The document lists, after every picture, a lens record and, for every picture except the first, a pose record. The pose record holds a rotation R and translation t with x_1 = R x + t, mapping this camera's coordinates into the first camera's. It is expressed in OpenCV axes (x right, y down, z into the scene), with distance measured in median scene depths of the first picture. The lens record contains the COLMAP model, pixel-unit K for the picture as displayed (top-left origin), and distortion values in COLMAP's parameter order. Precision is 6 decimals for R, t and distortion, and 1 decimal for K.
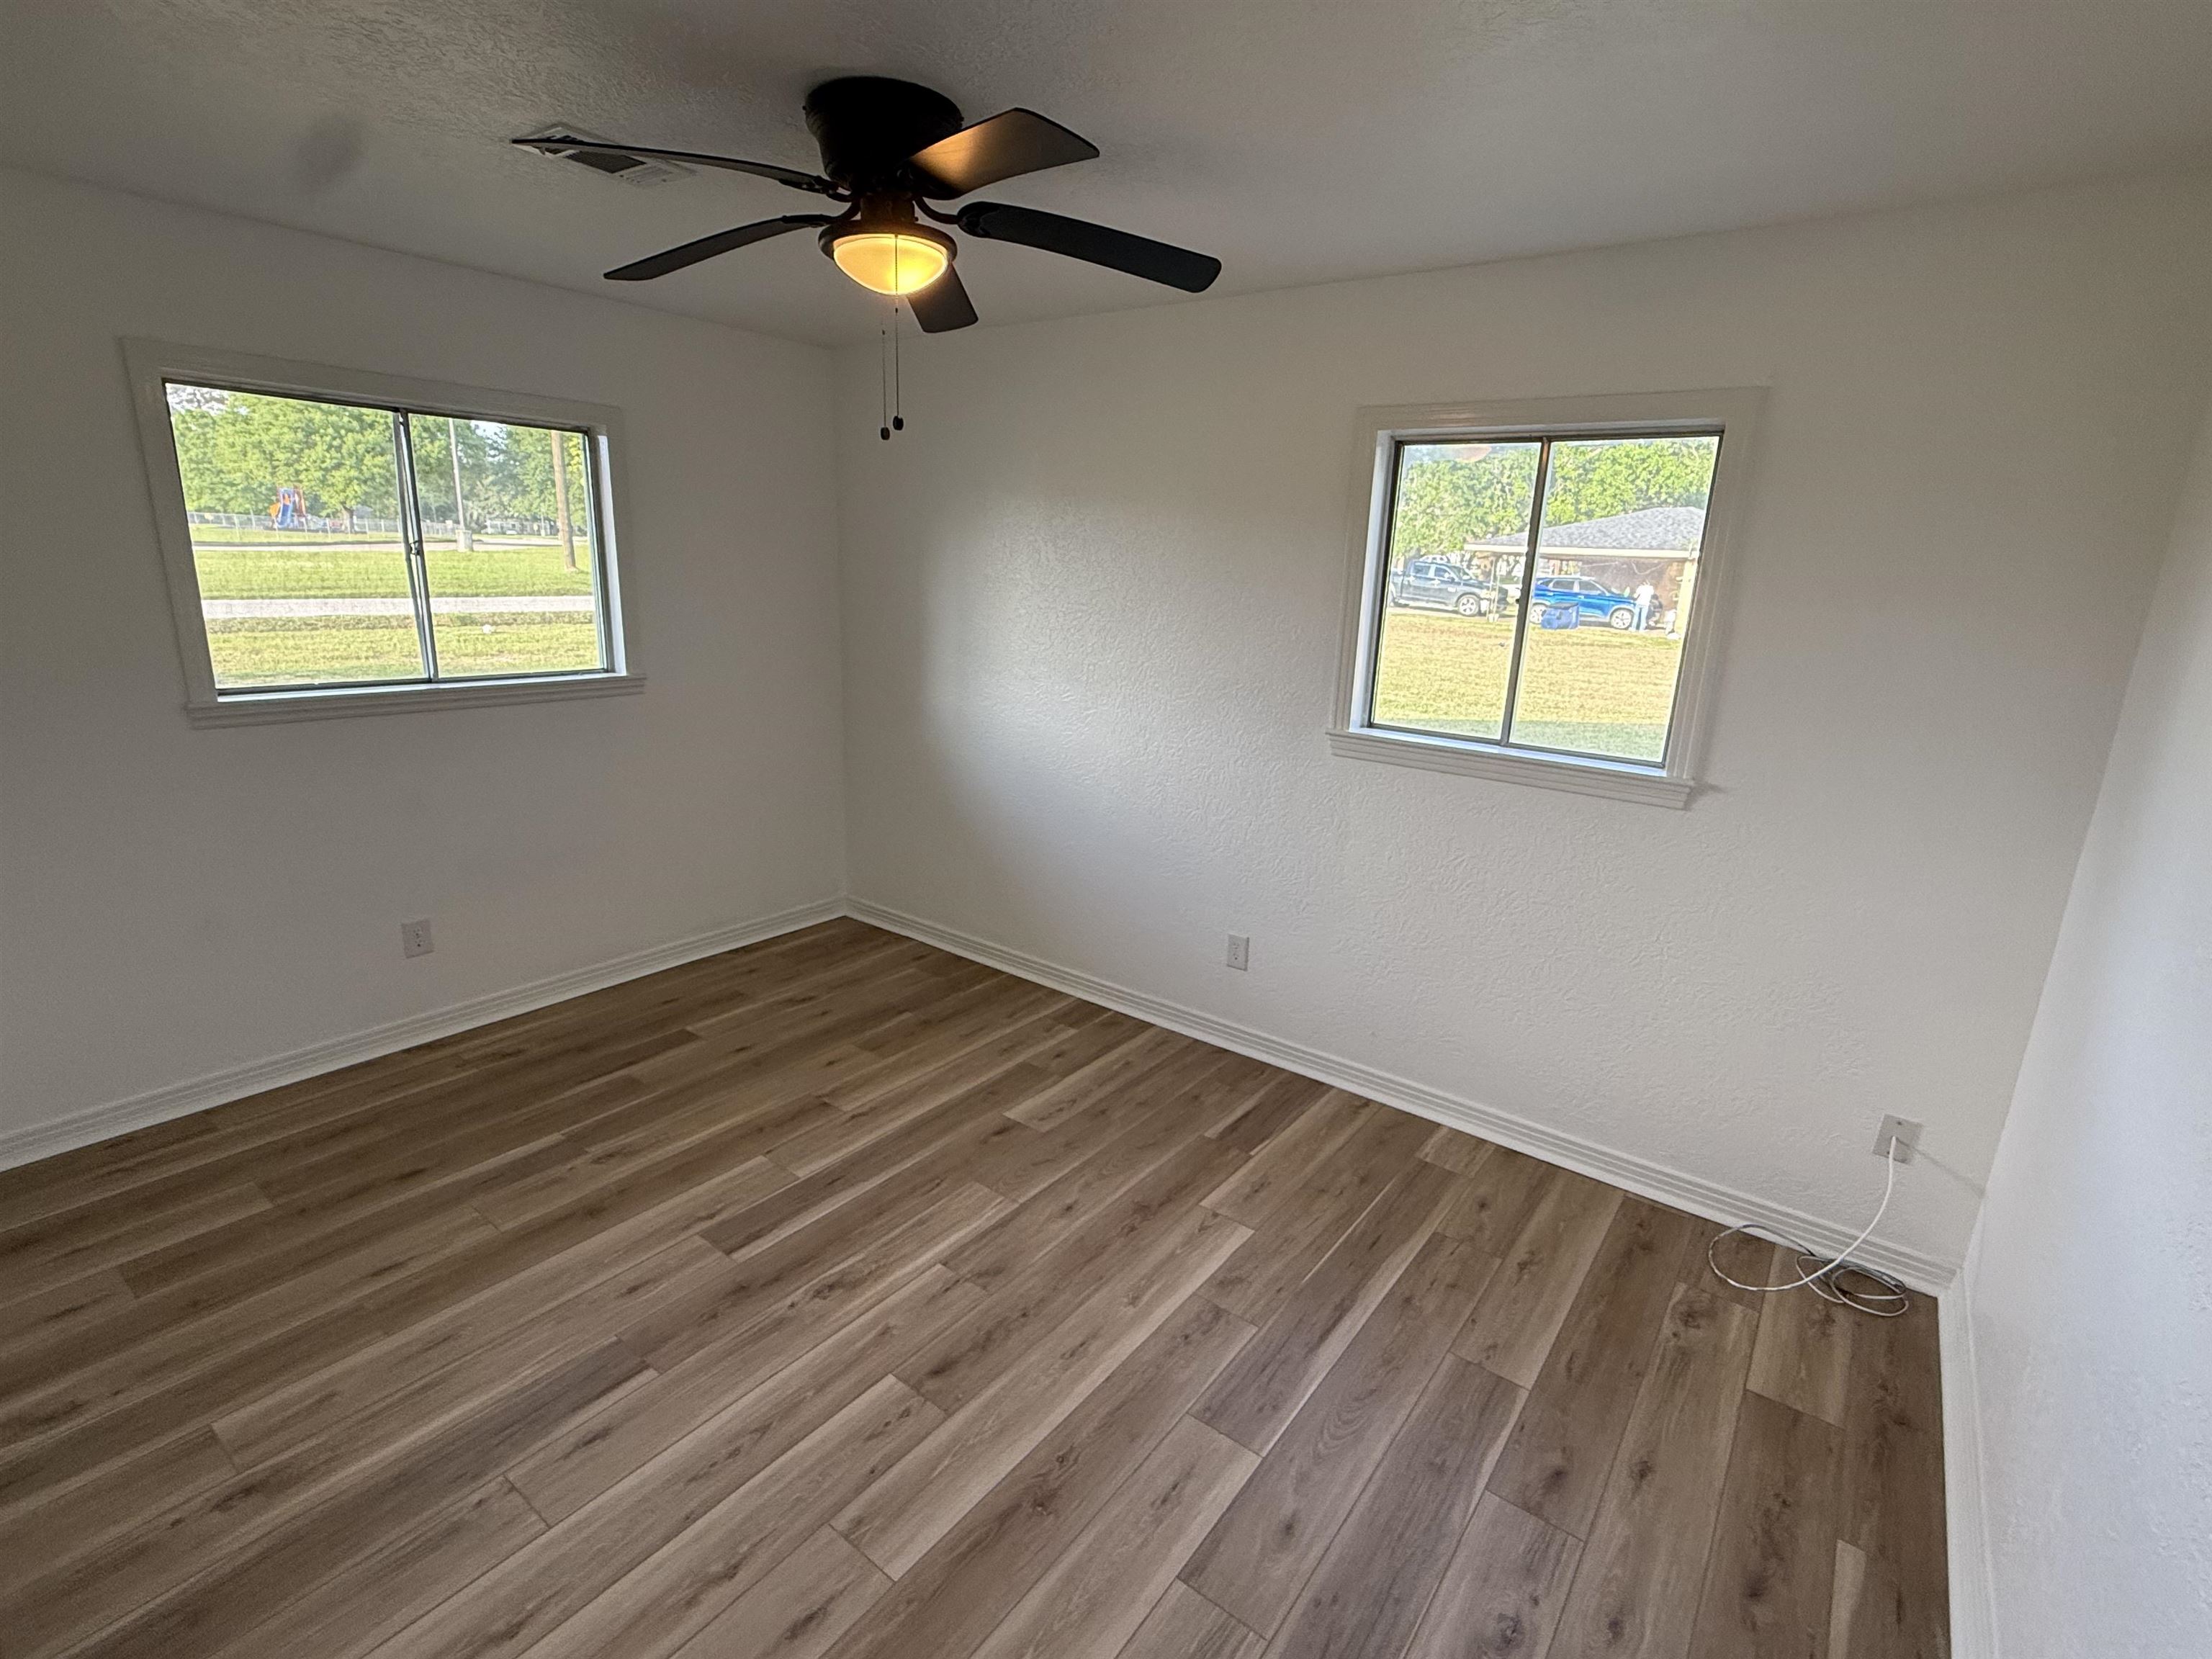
lens RADIAL K [[1034.5, 0, 1103.2], [0, 1034.5, 838.5], [0, 0, 1]] dist [0.001694, -0.000218]
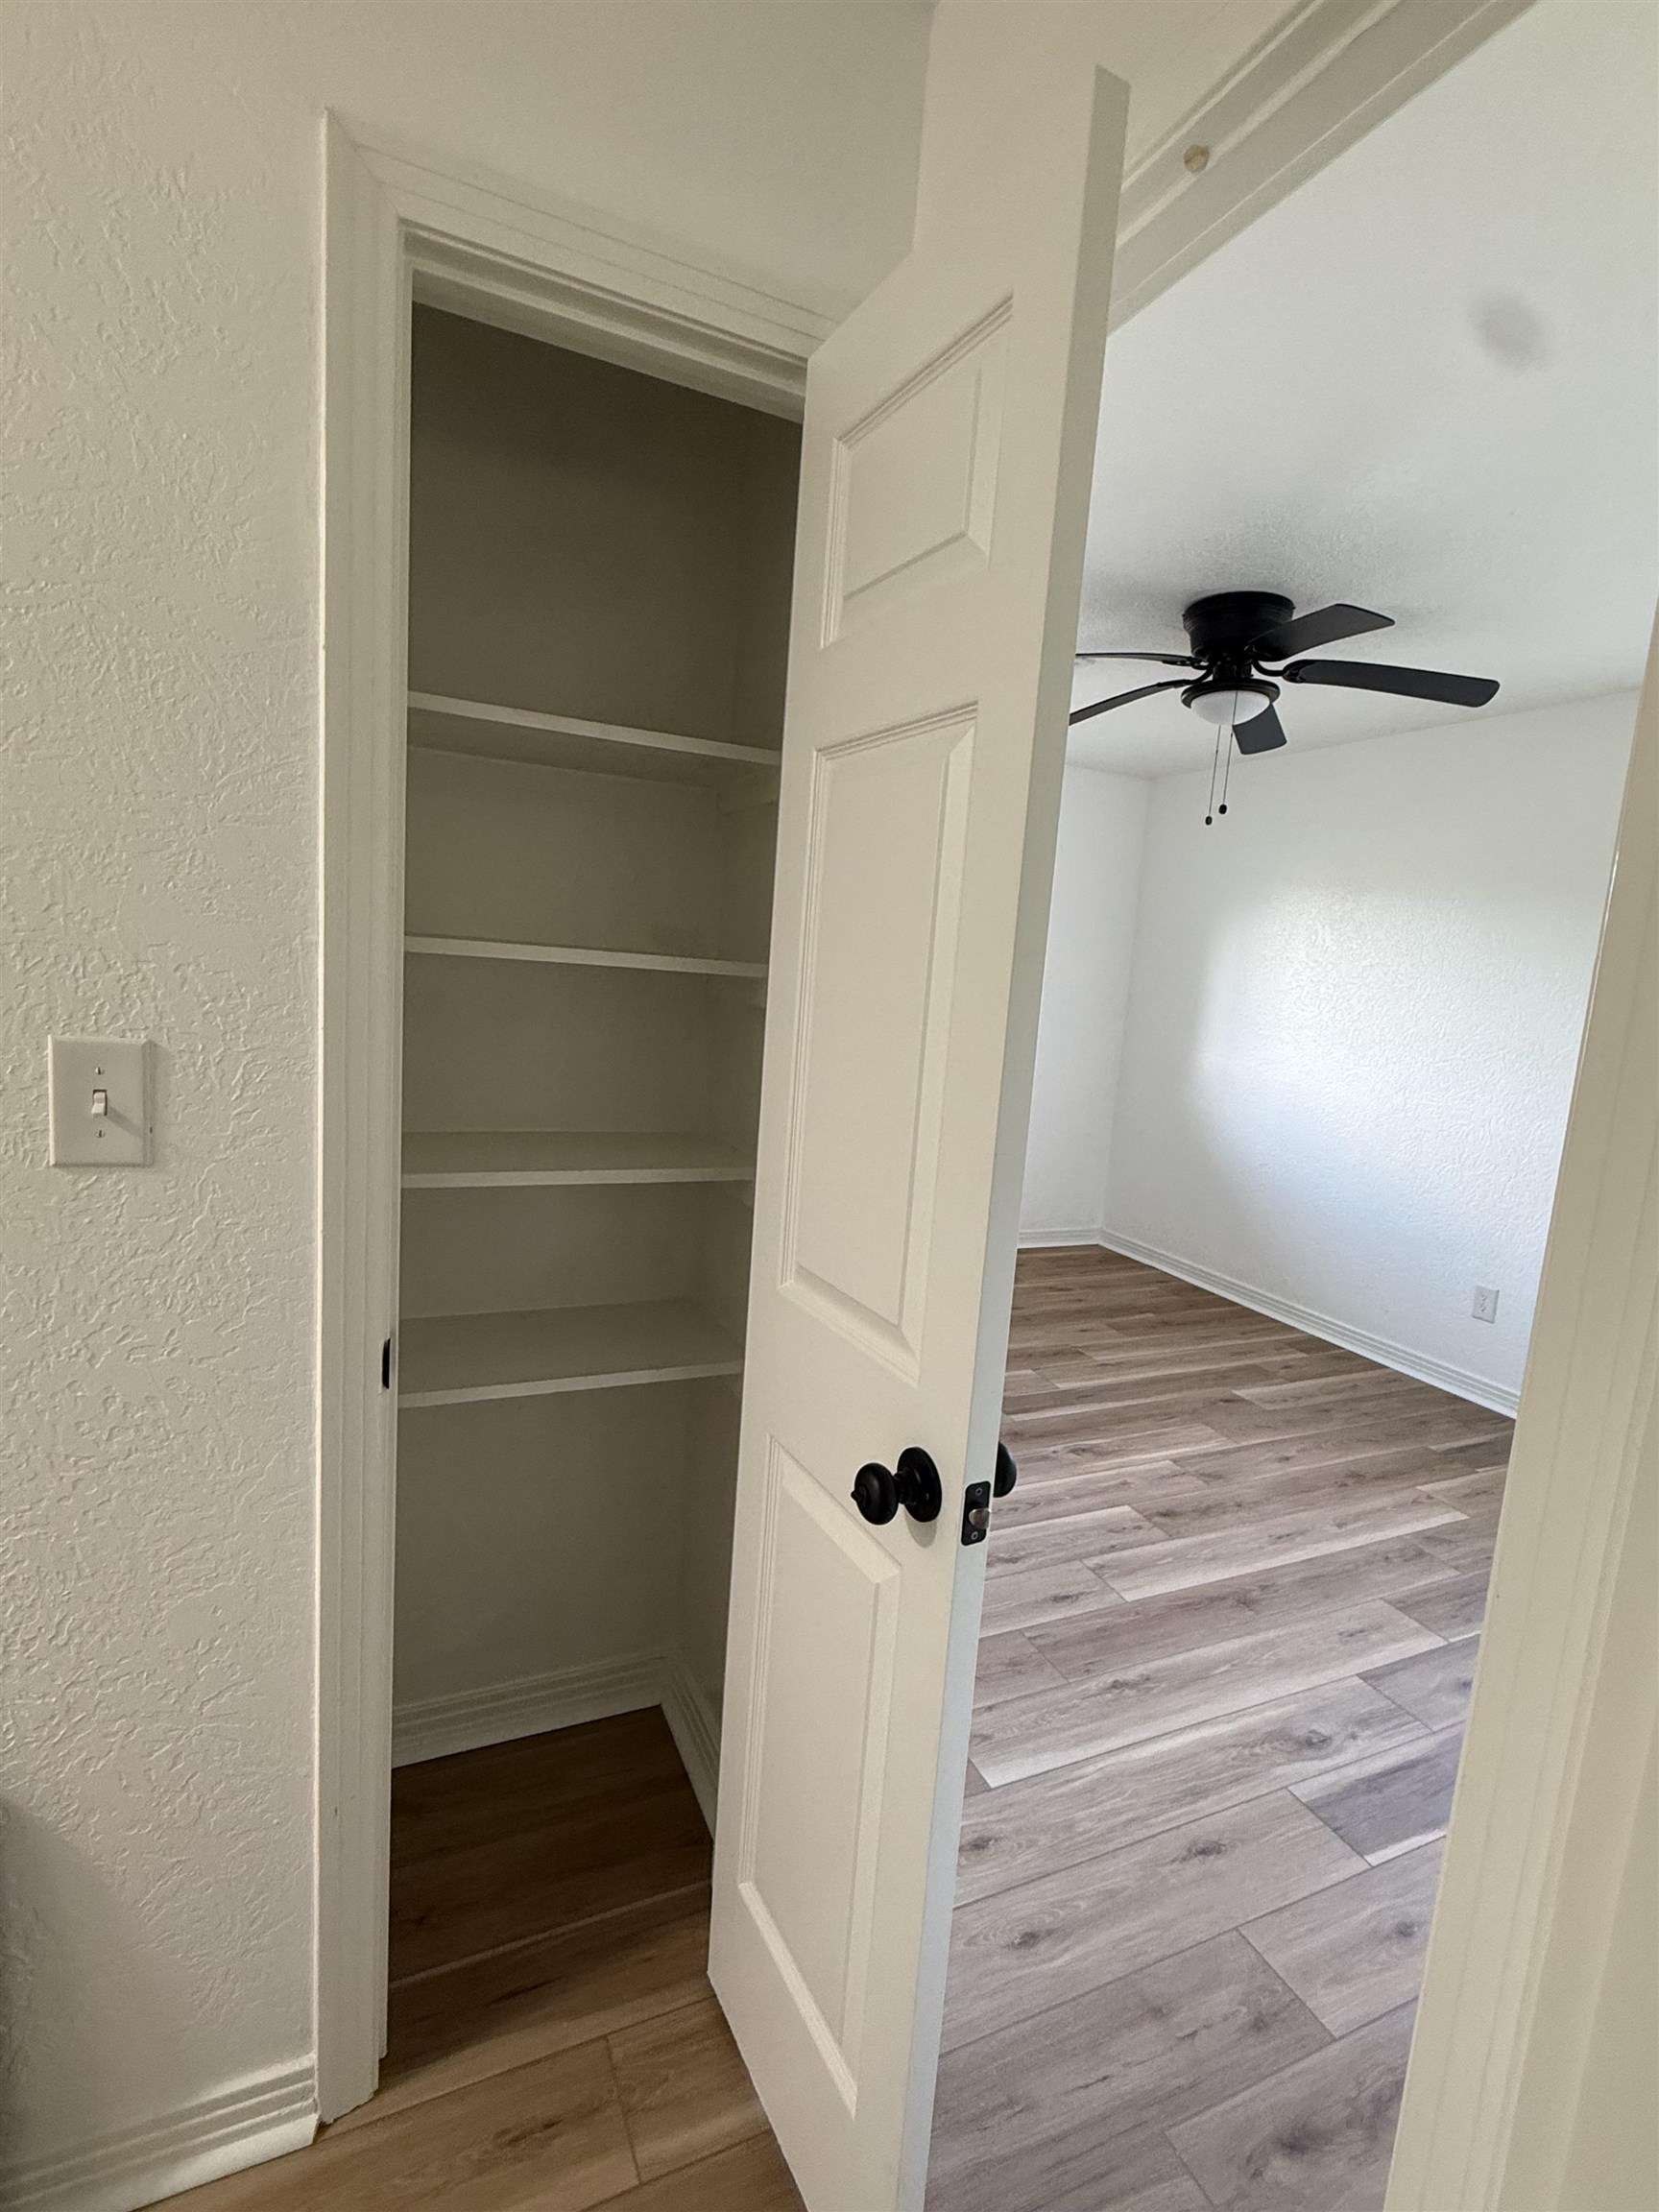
lens RADIAL K [[1034.5, 0, 836.2], [0, 1034.5, 1112.2], [0, 0, 1]] dist [0.001694, -0.000218]
pose [[0.883638, 0.091222, -0.459198, 0.020819], [-0.158433, 0.981229, -0.109948, 0.201363], [0.440549, 0.169907, 0.881504, -0.342817]]
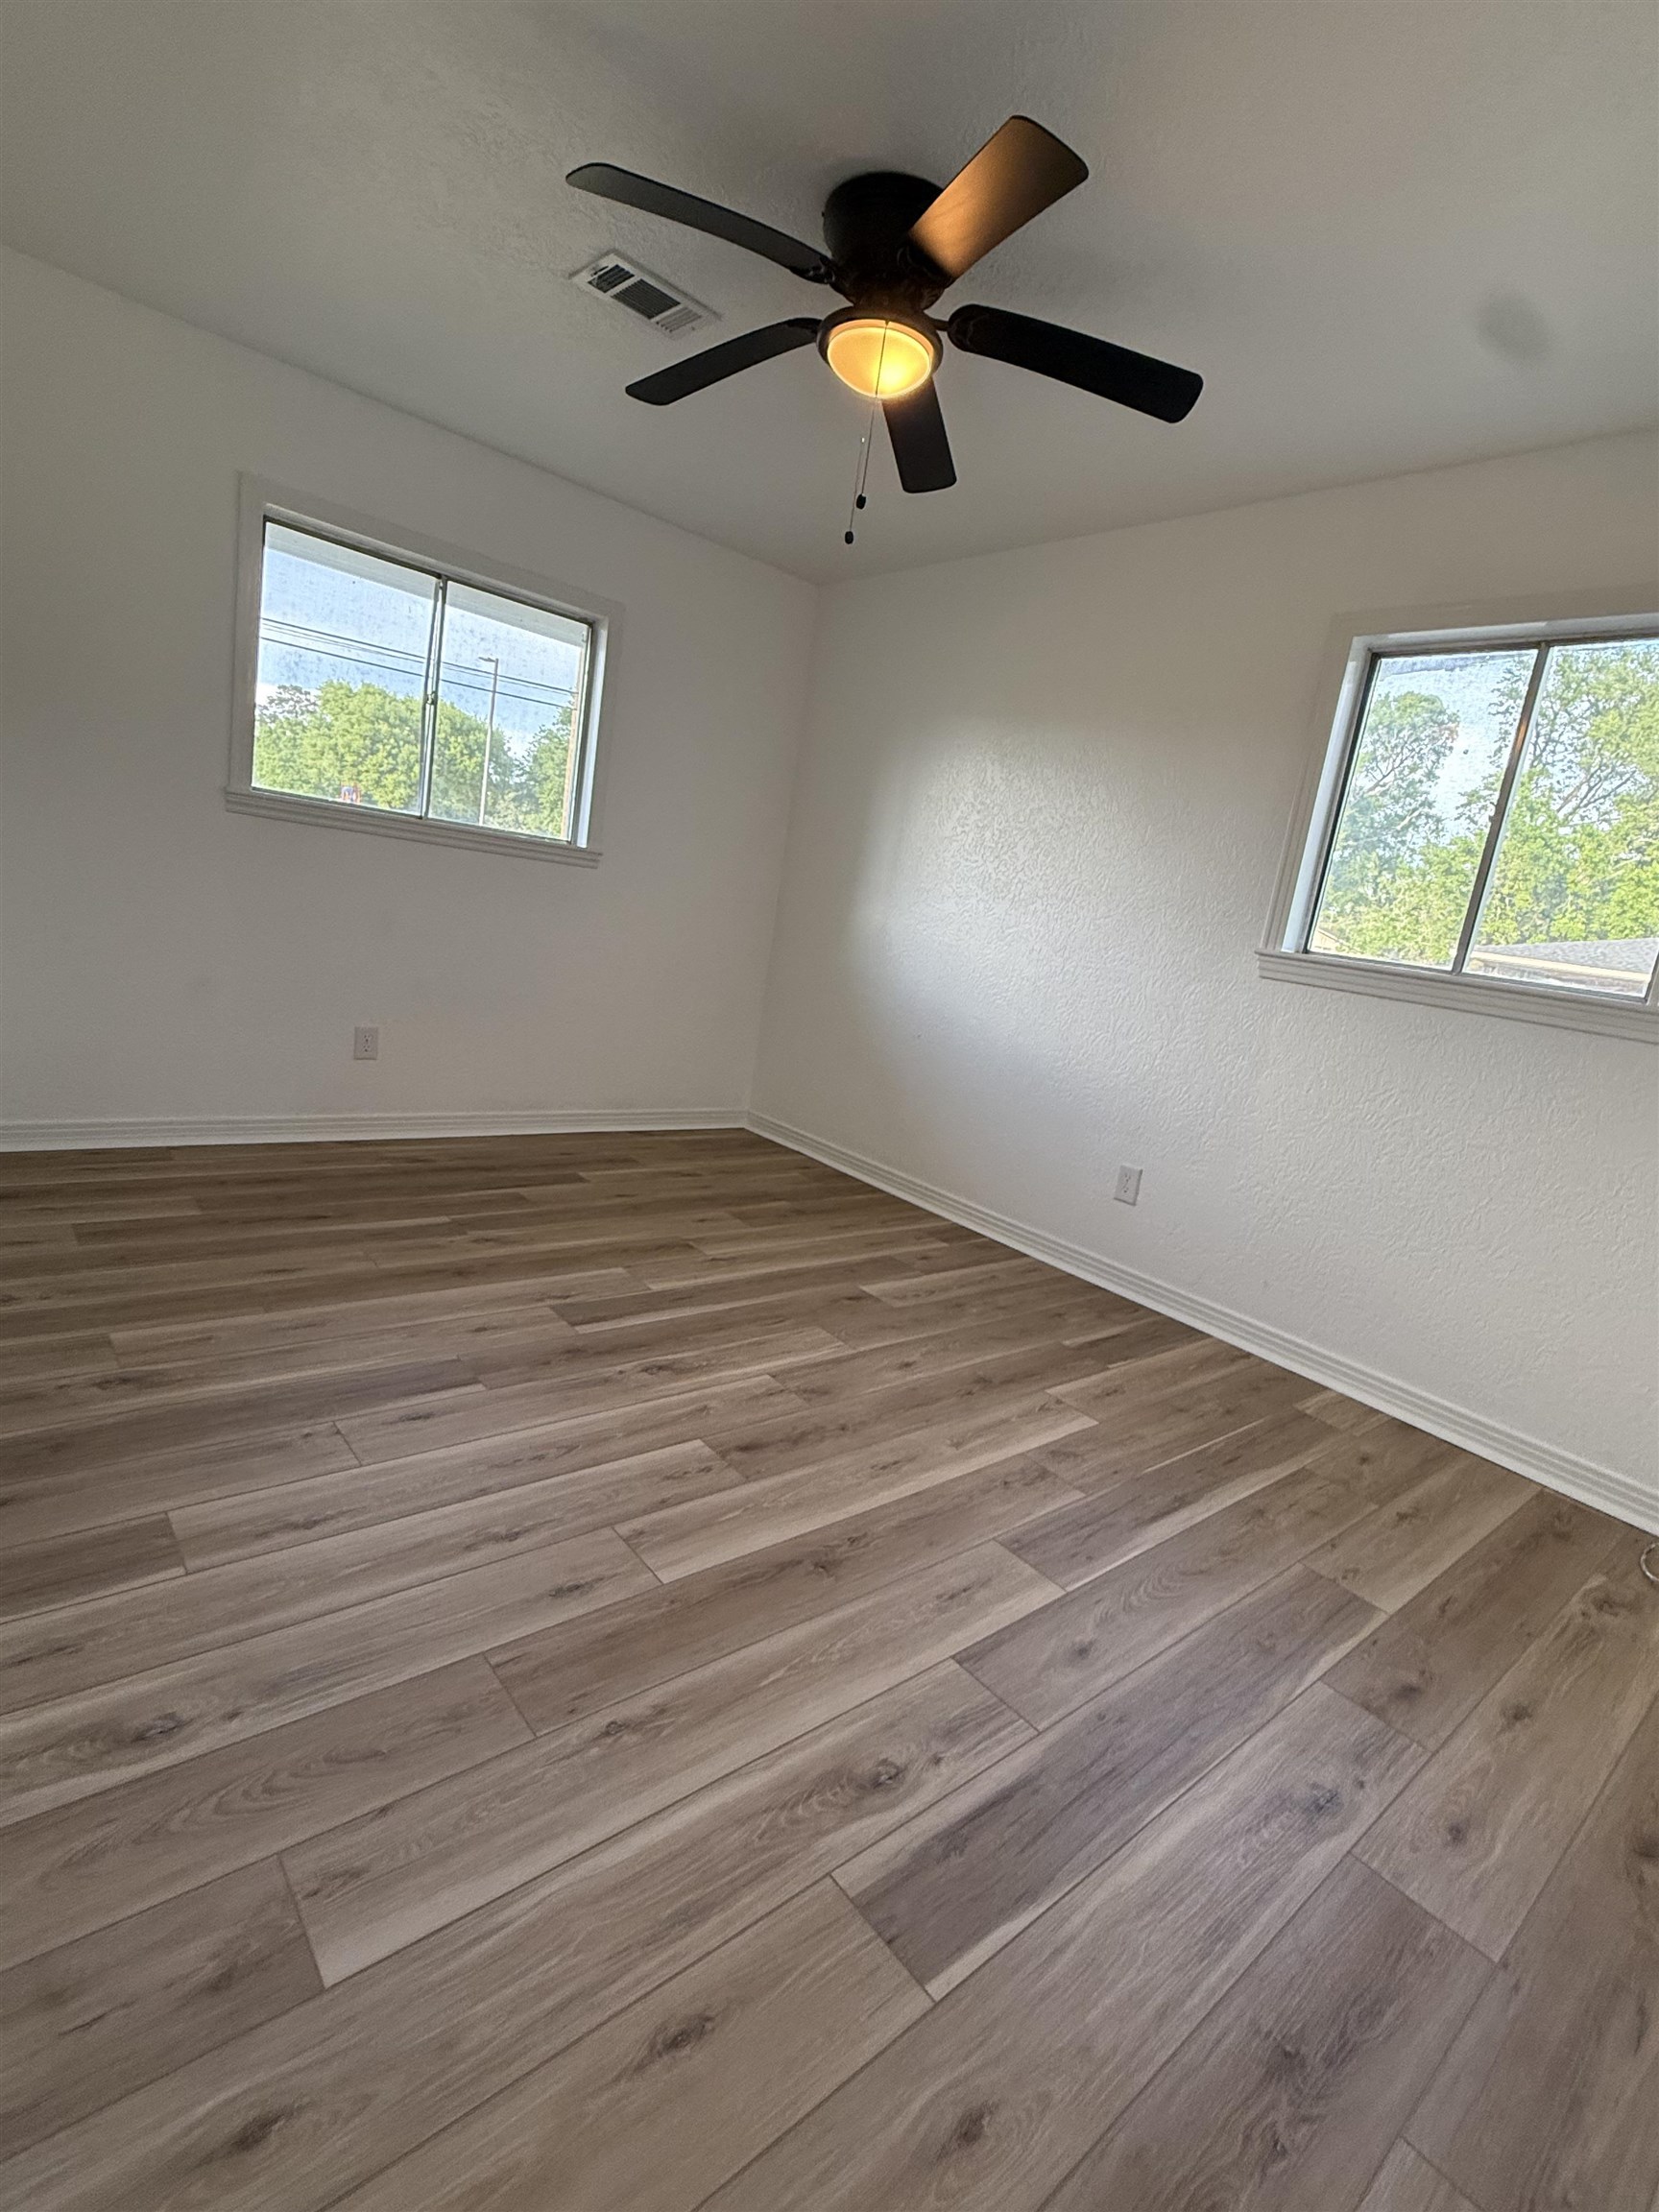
lens RADIAL K [[1034.5, 0, 832.4], [0, 1034.5, 1110.8], [0, 0, 1]] dist [0.001694, -0.000218]
pose [[0.971244, 0.149092, -0.185624, 0.047371], [-0.163984, 0.984147, -0.067558, 0.220249], [0.172609, 0.096055, 0.980296, 0.019311]]
